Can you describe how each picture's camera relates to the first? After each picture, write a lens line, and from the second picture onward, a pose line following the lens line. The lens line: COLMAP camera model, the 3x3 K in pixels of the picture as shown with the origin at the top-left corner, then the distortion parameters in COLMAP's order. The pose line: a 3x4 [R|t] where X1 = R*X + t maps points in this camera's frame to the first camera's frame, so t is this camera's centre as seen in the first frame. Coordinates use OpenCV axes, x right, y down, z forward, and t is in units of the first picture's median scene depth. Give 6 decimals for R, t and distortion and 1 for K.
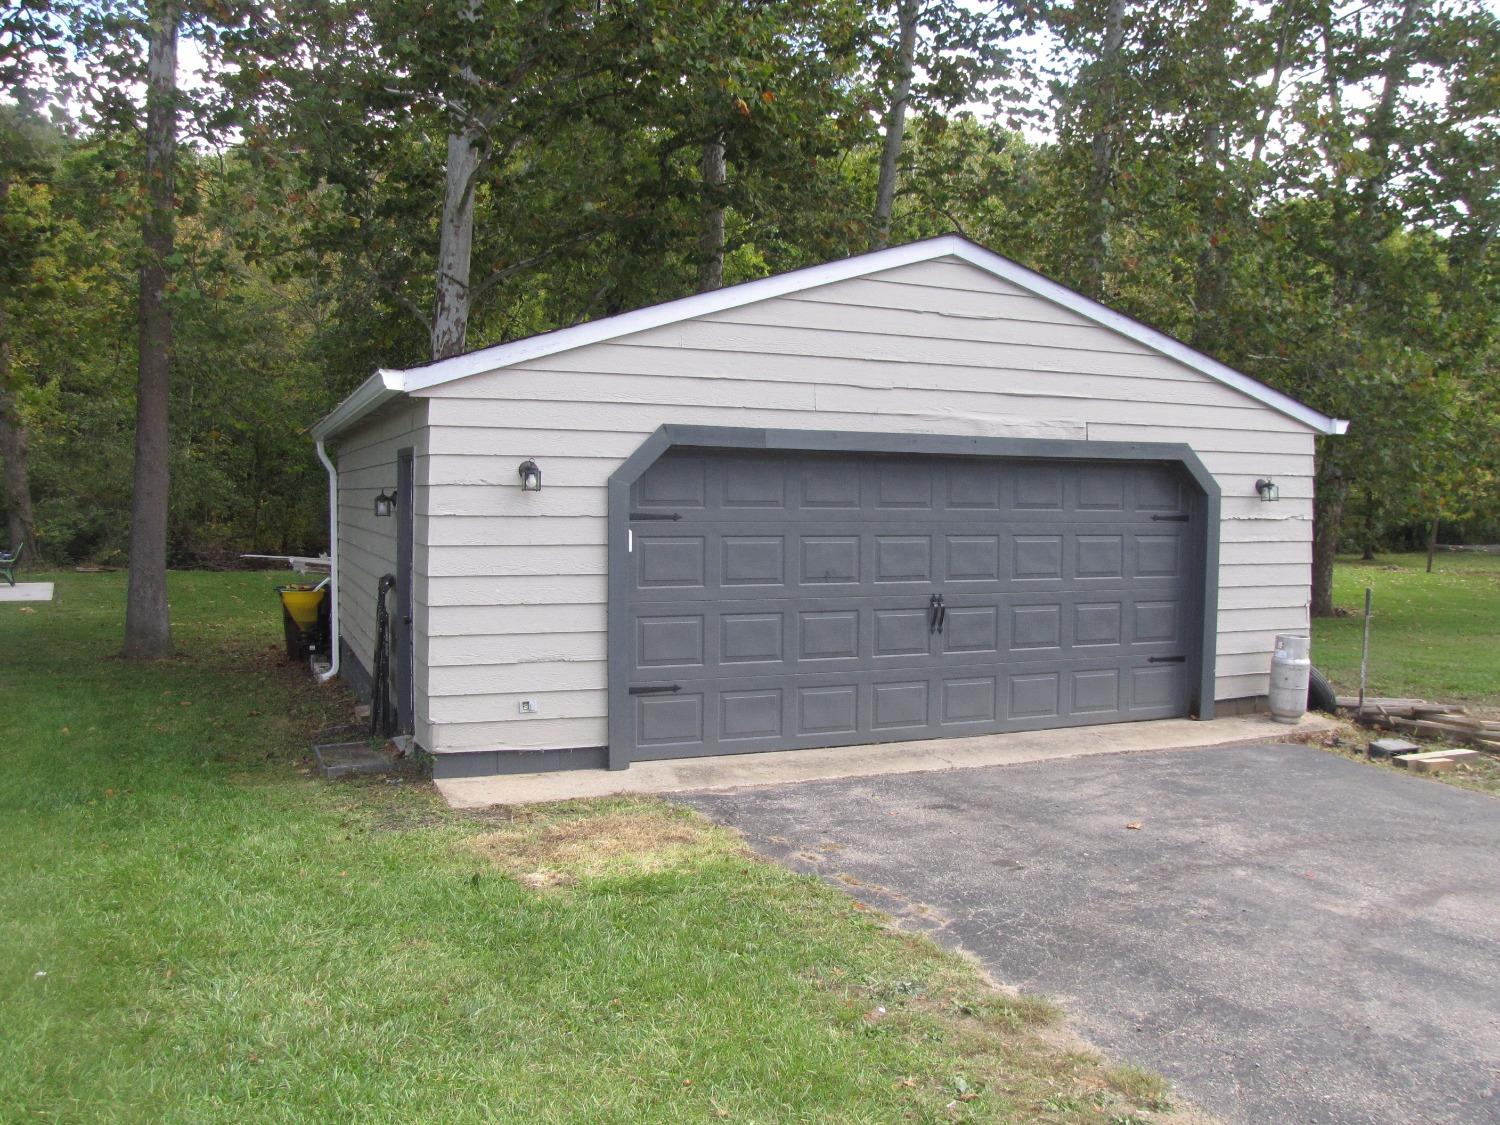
lens RADIAL K [[1266.0, 0, 750.6], [0, 1266.0, 554.3], [0, 0, 1]] dist [-0.100385, 0.009480]
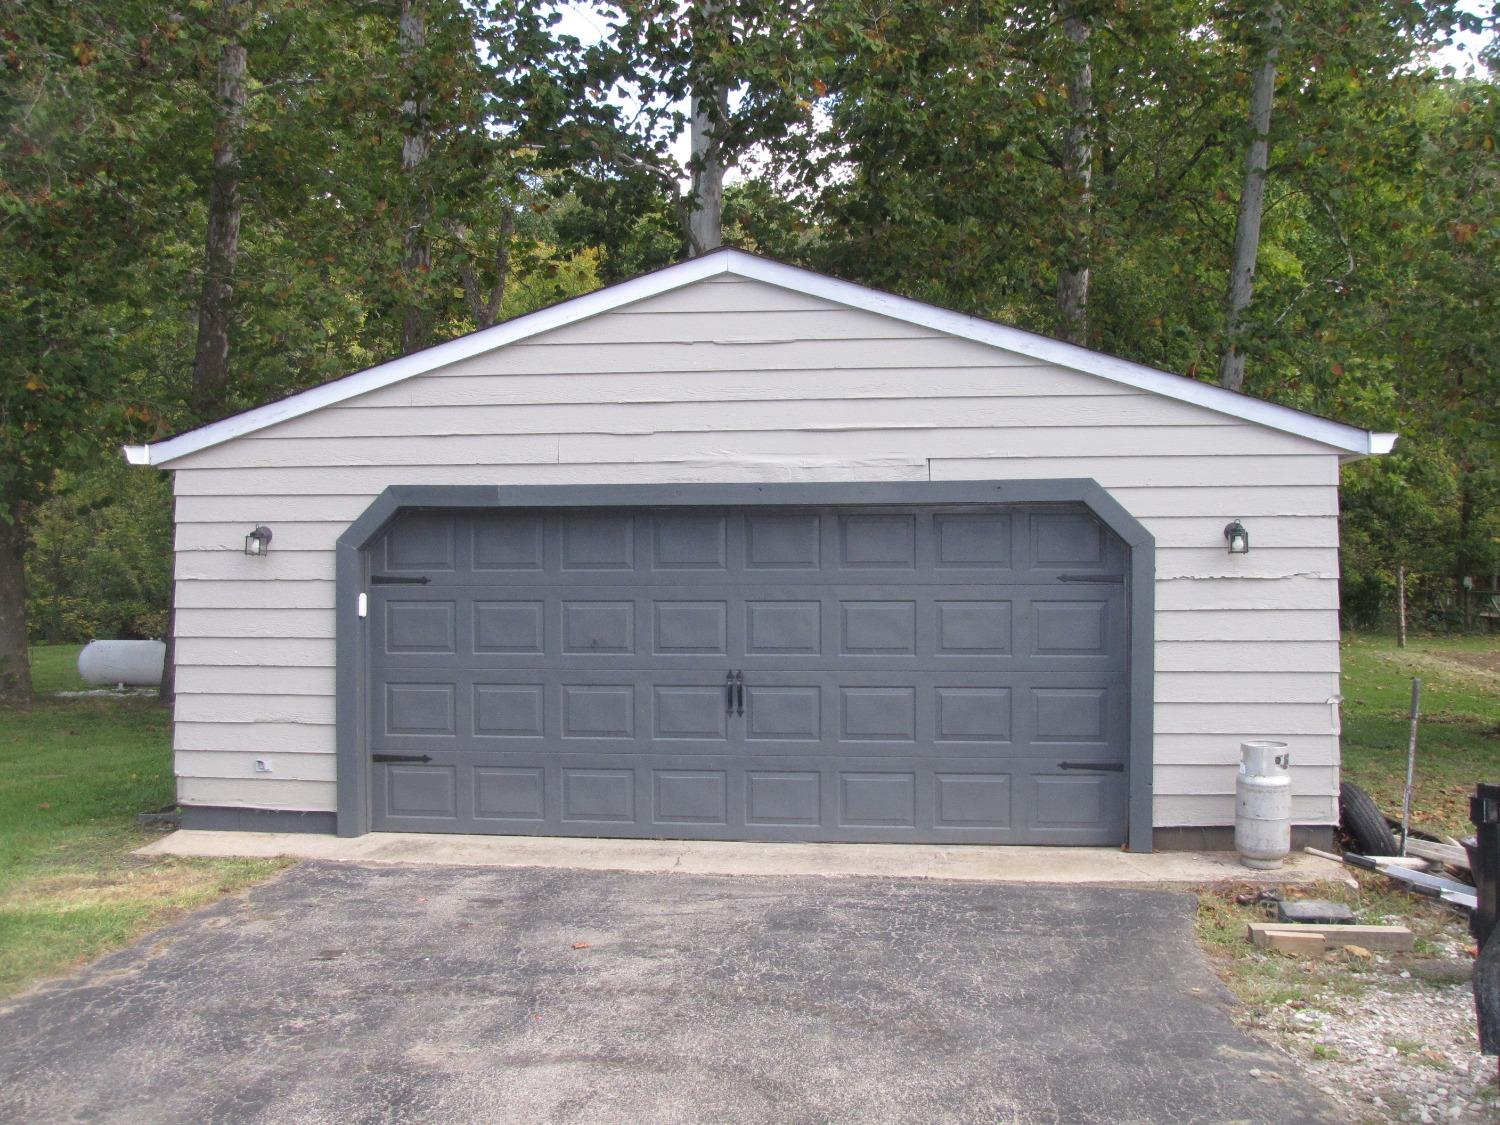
lens RADIAL K [[1474.9, 0, 750.3], [0, 1474.9, 571.0], [0, 0, 1]] dist [-0.046396, 0.000000]
pose [[0.860645, -0.009294, -0.509121, 0.717196], [-0.011398, 0.999231, -0.037508, 0.002601], [0.509079, 0.038084, 0.859877, 0.159418]]
